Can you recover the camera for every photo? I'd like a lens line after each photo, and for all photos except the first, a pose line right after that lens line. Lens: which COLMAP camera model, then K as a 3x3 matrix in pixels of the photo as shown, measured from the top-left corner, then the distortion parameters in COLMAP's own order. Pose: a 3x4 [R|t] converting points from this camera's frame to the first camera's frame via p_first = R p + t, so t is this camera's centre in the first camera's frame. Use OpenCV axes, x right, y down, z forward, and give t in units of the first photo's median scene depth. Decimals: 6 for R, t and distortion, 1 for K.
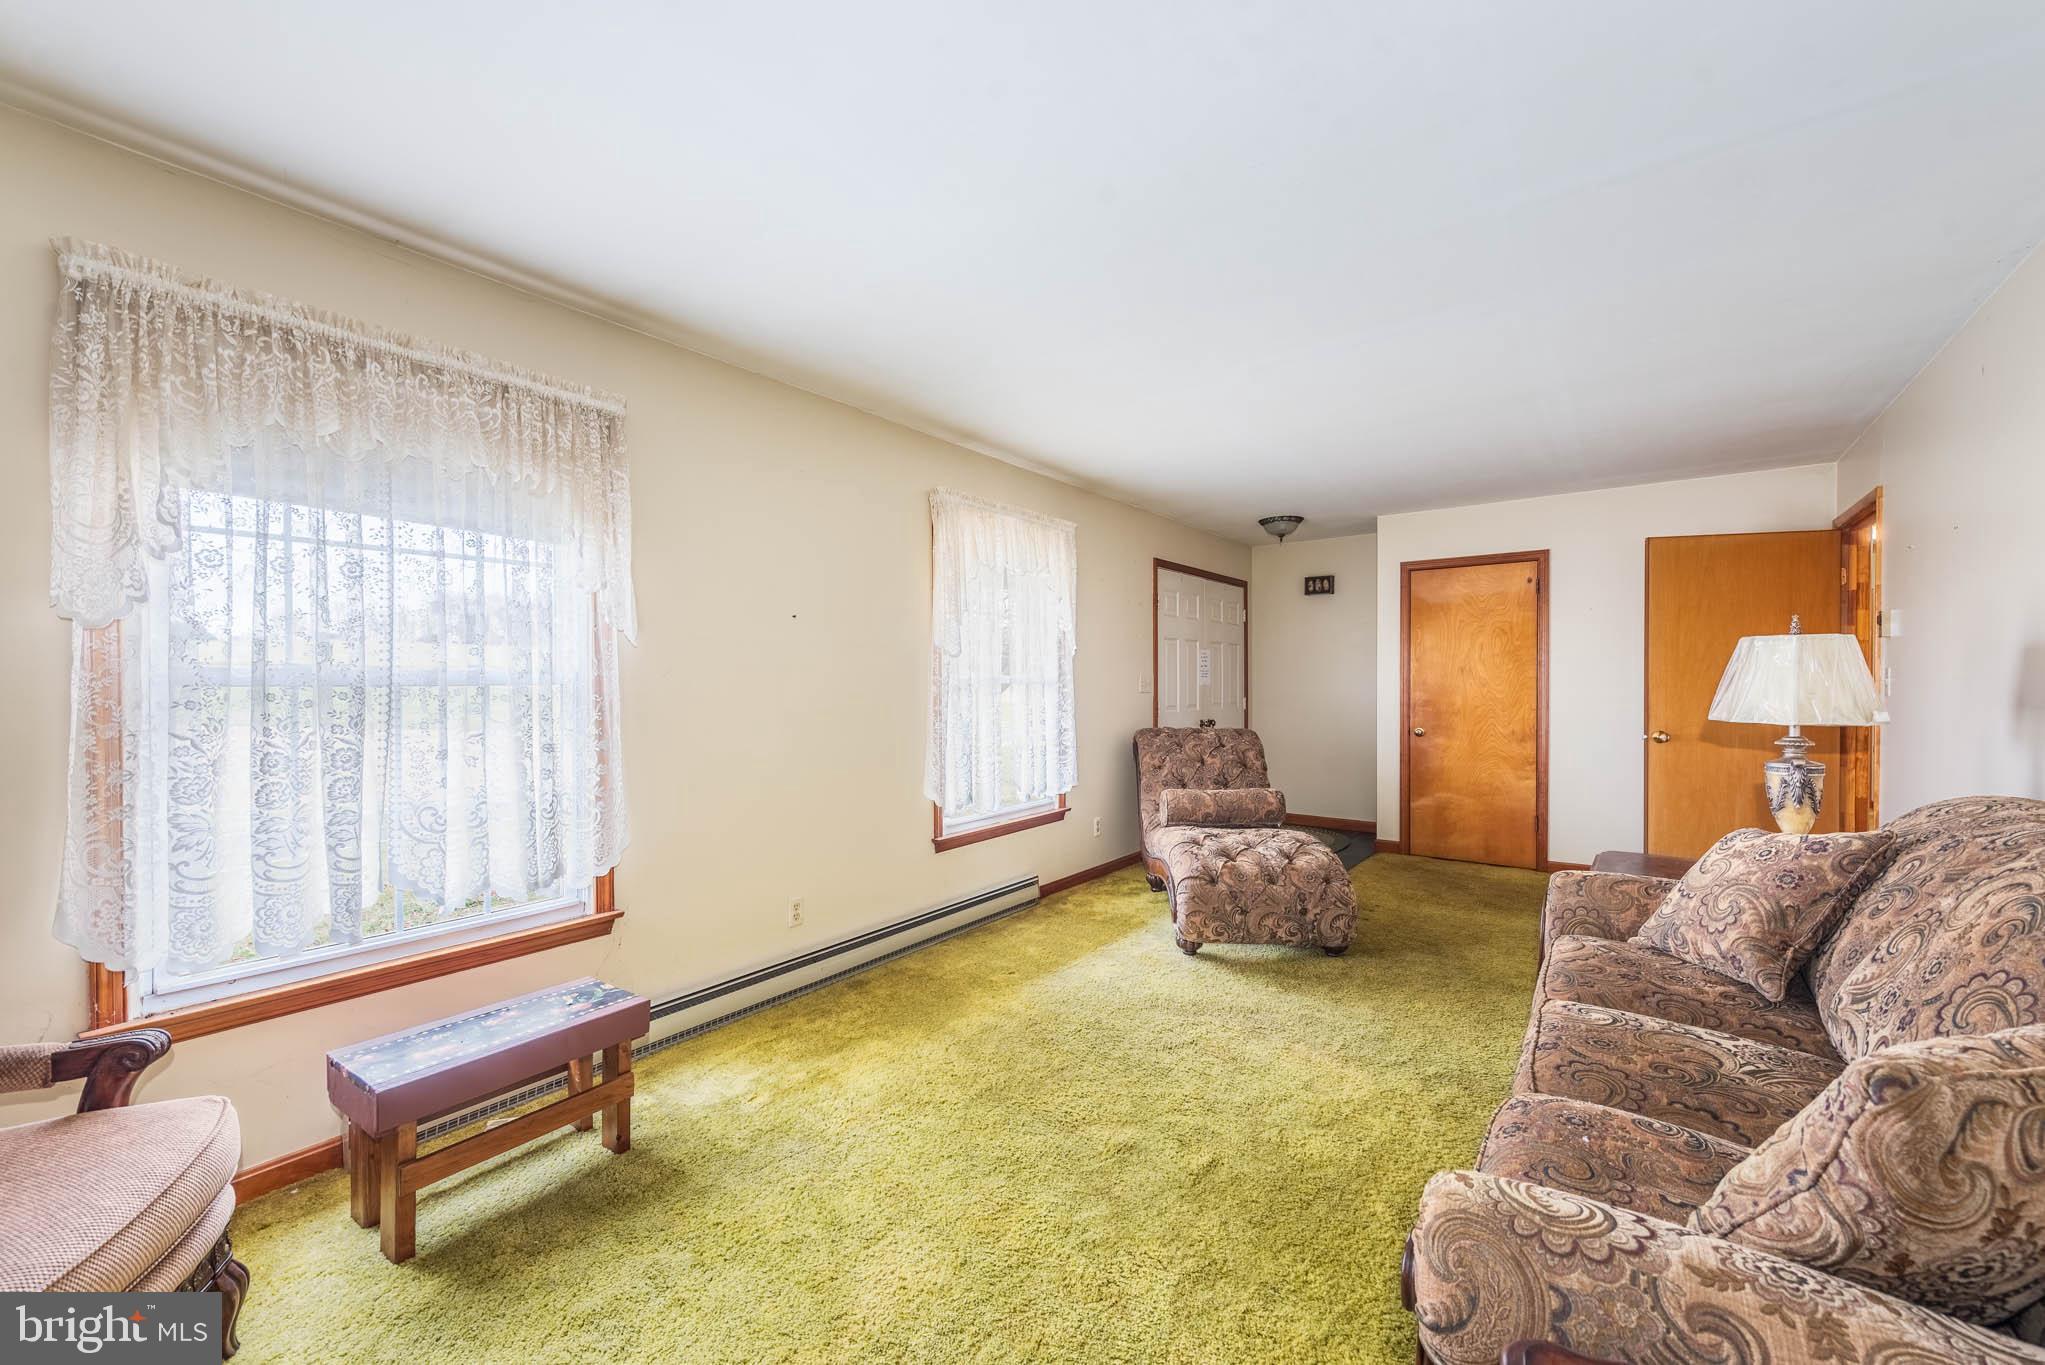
lens RADIAL K [[816.6, 0, 1025.7], [0, 816.6, 664.3], [0, 0, 1]] dist [0.019992, -0.006536]
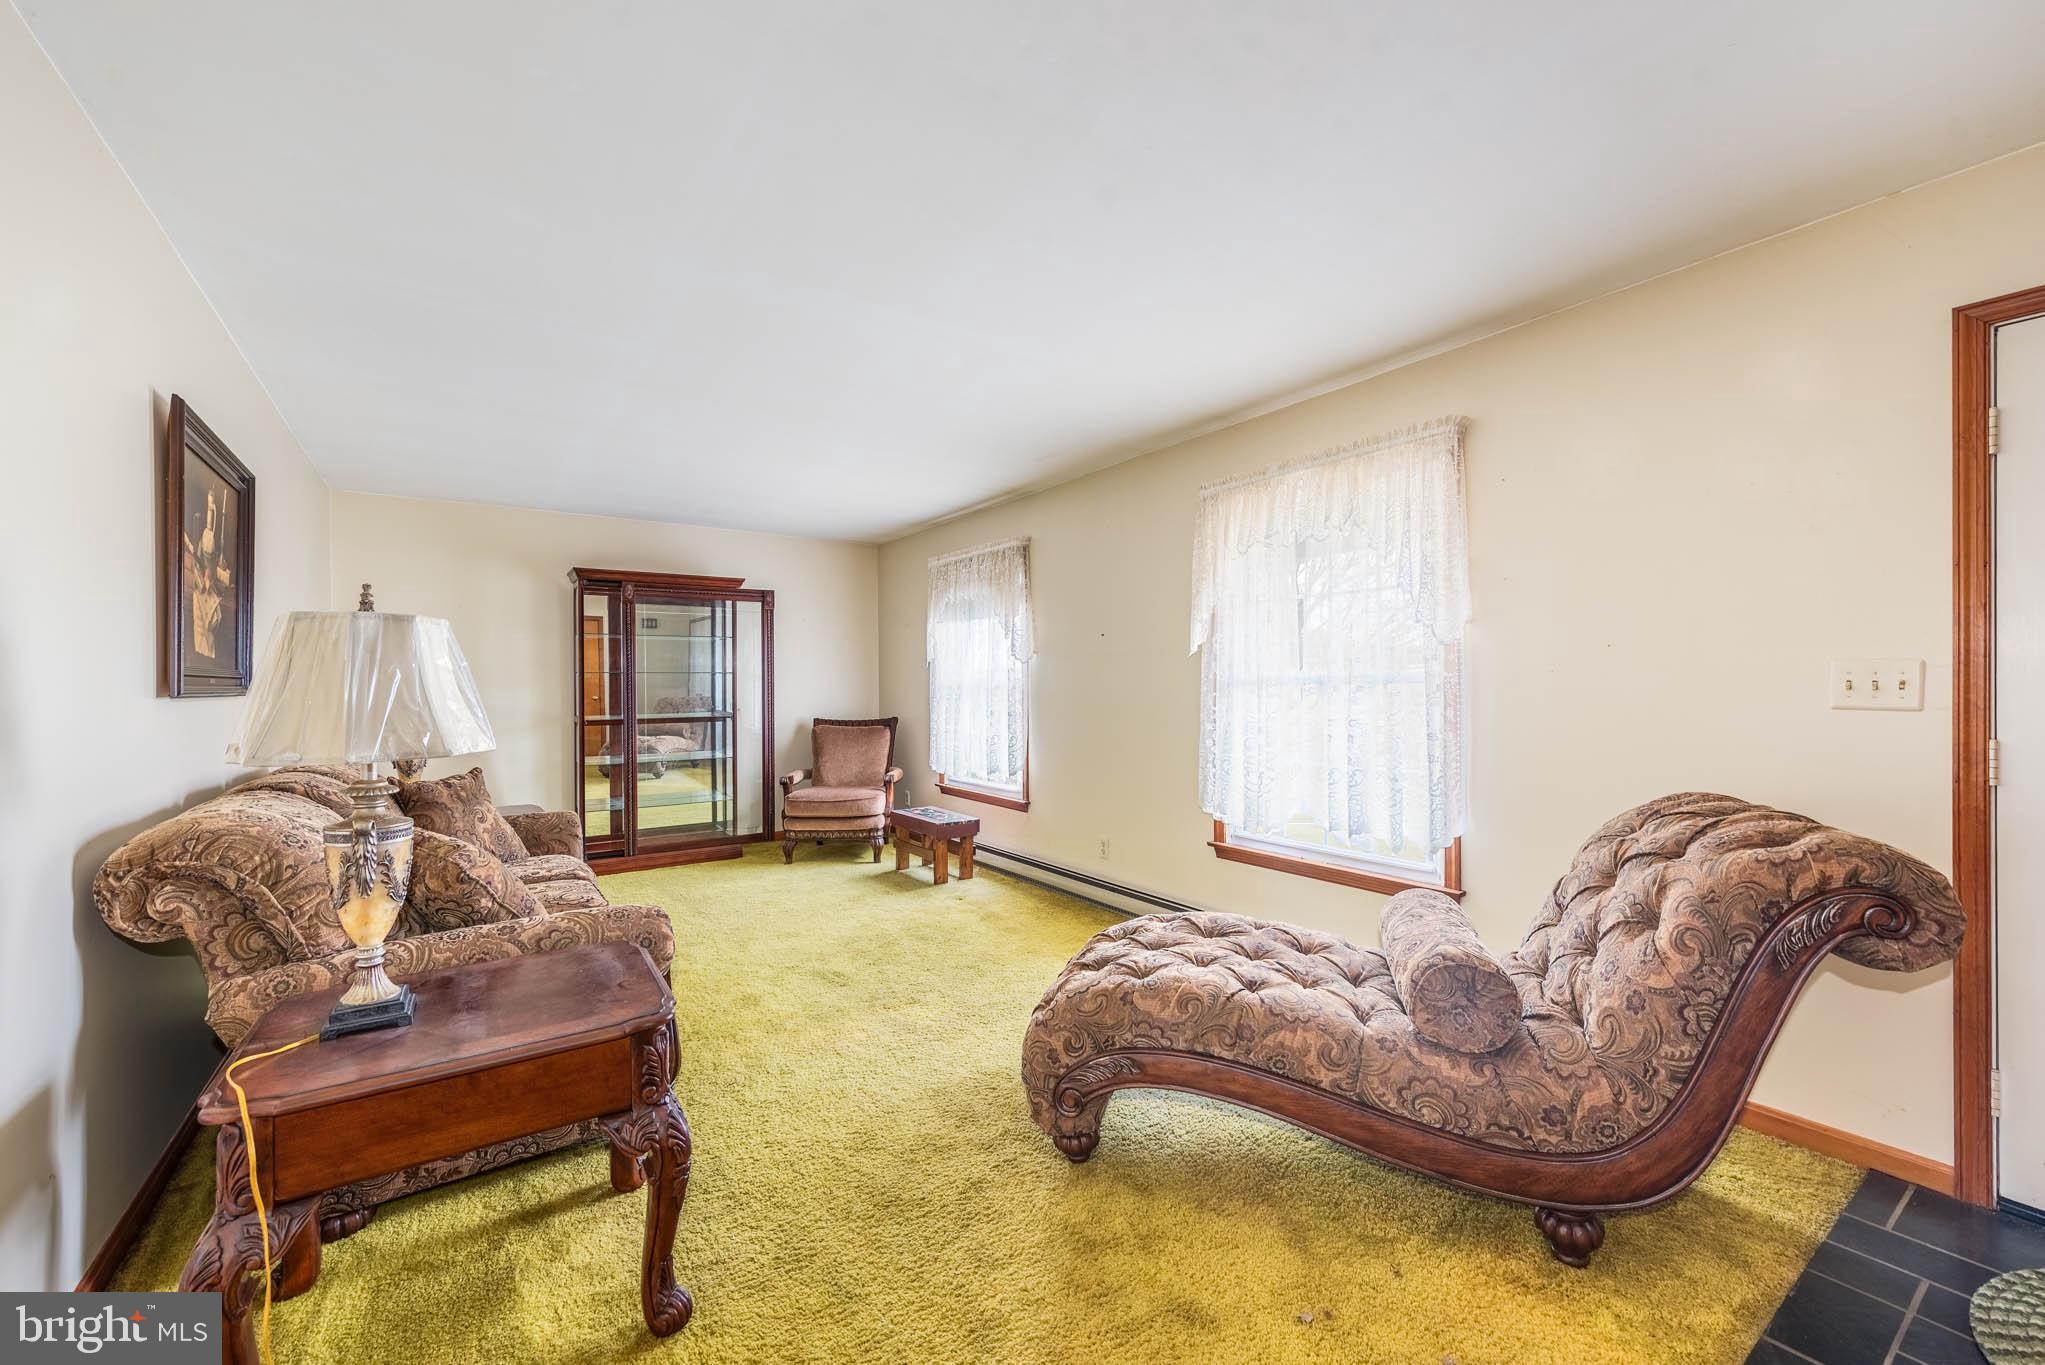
lens RADIAL K [[816.6, 0, 1025.7], [0, 816.6, 664.3], [0, 0, 1]] dist [0.019992, -0.006536]
pose [[-0.333310, -0.008149, -0.942782, 1.069897], [0.034555, 0.999185, -0.020853, 0.014273], [0.942184, -0.039528, -0.332757, 1.338300]]
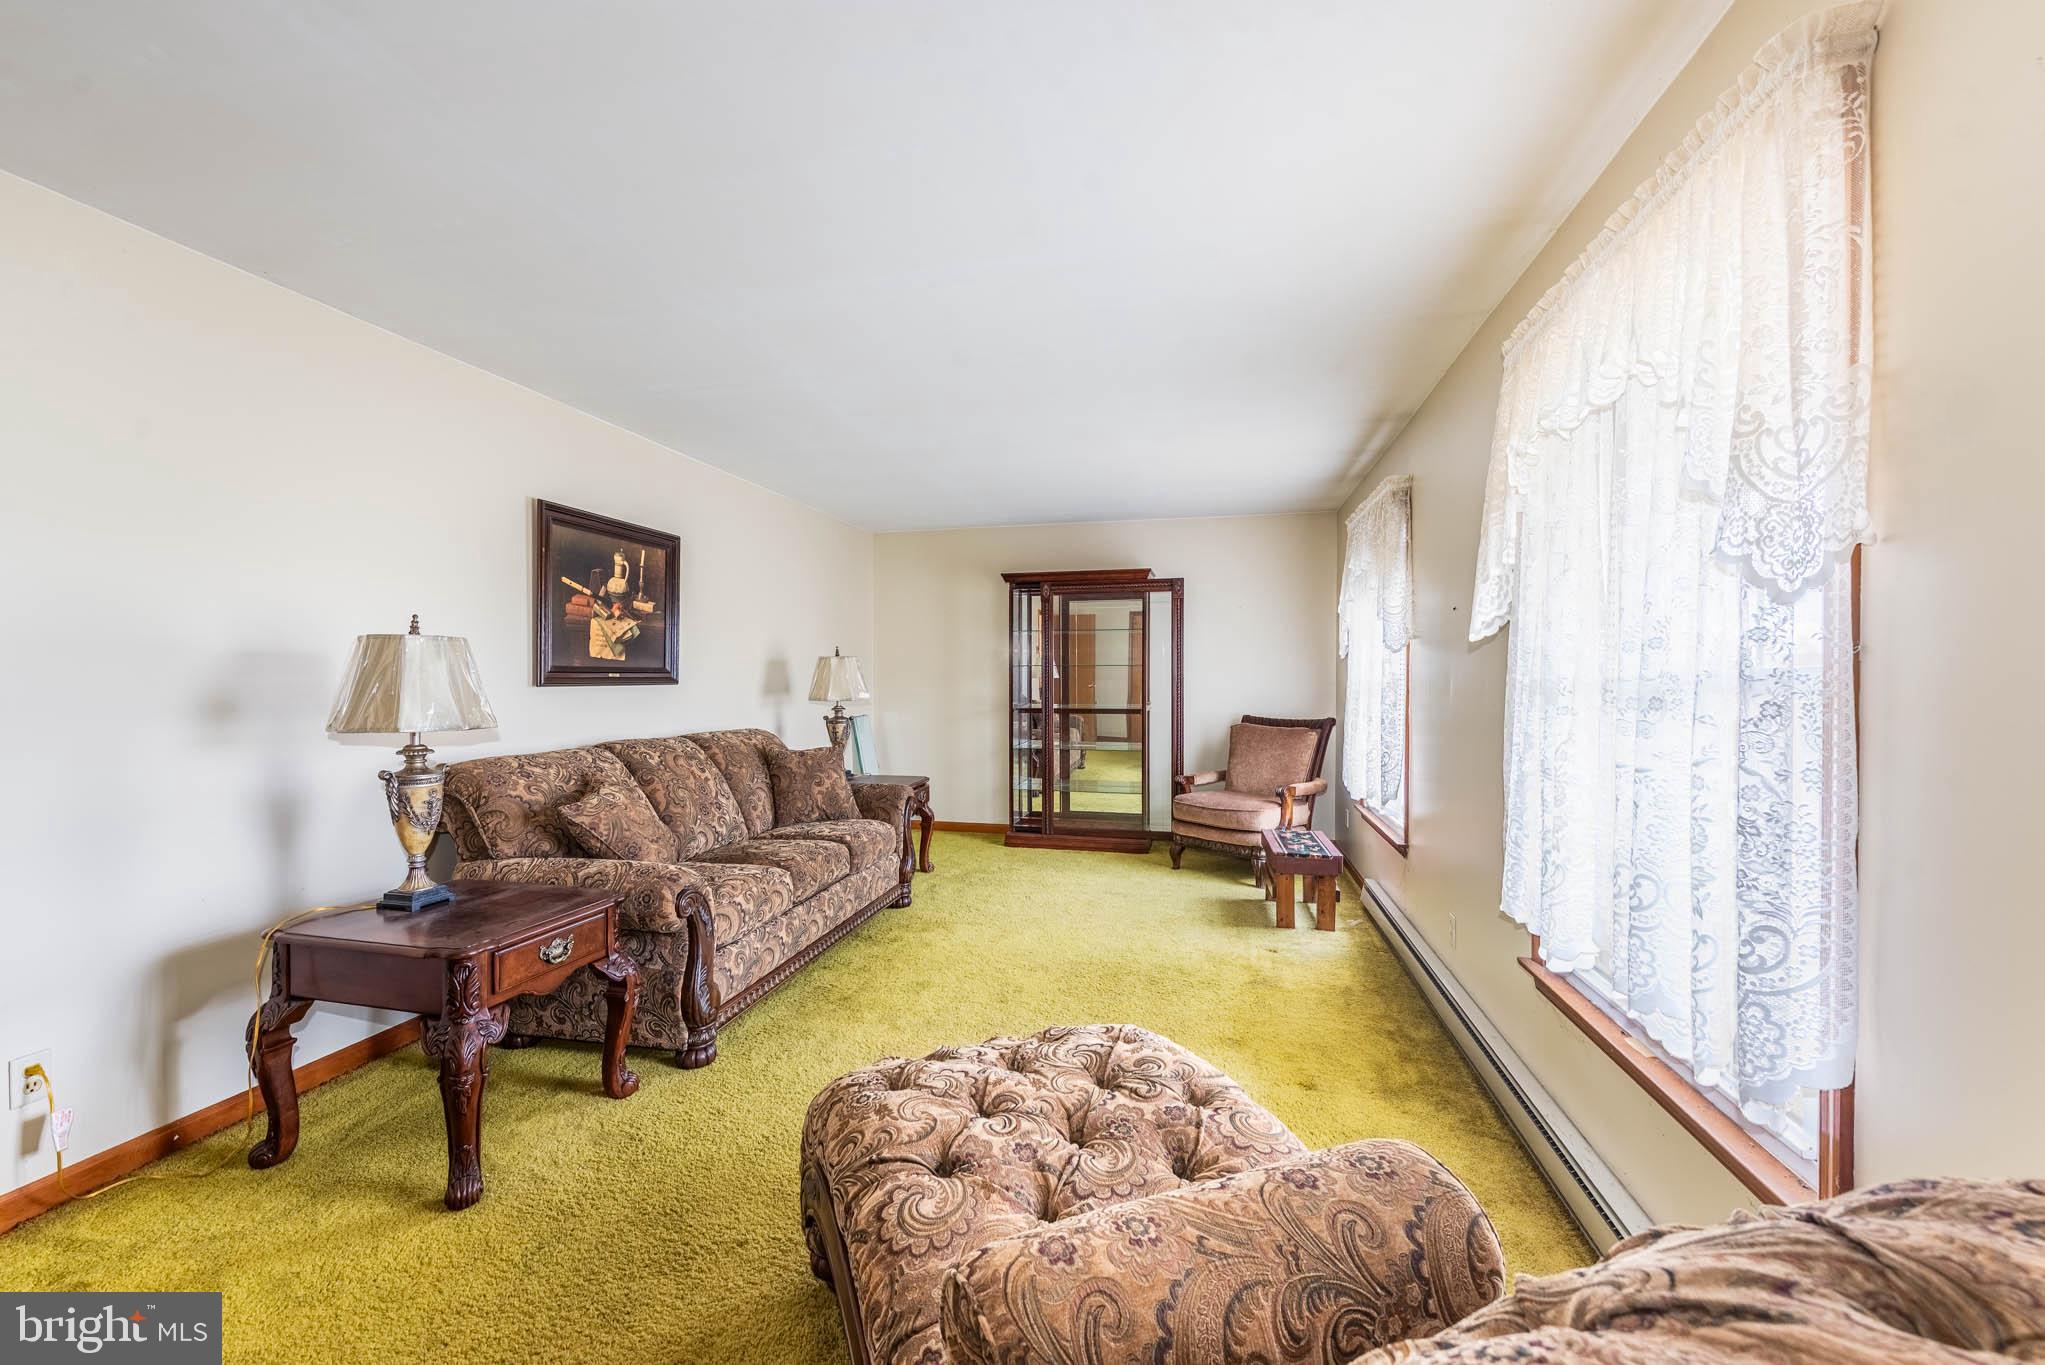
lens RADIAL K [[829.1, 0, 995.1], [0, 829.1, 659.6], [0, 0, 1]] dist [0.019925, -0.018251]
pose [[-0.930615, 0.005108, -0.365964, 0.541535], [0.019681, 0.999154, -0.036101, 0.019581], [0.365470, -0.040799, -0.929928, 1.685653]]
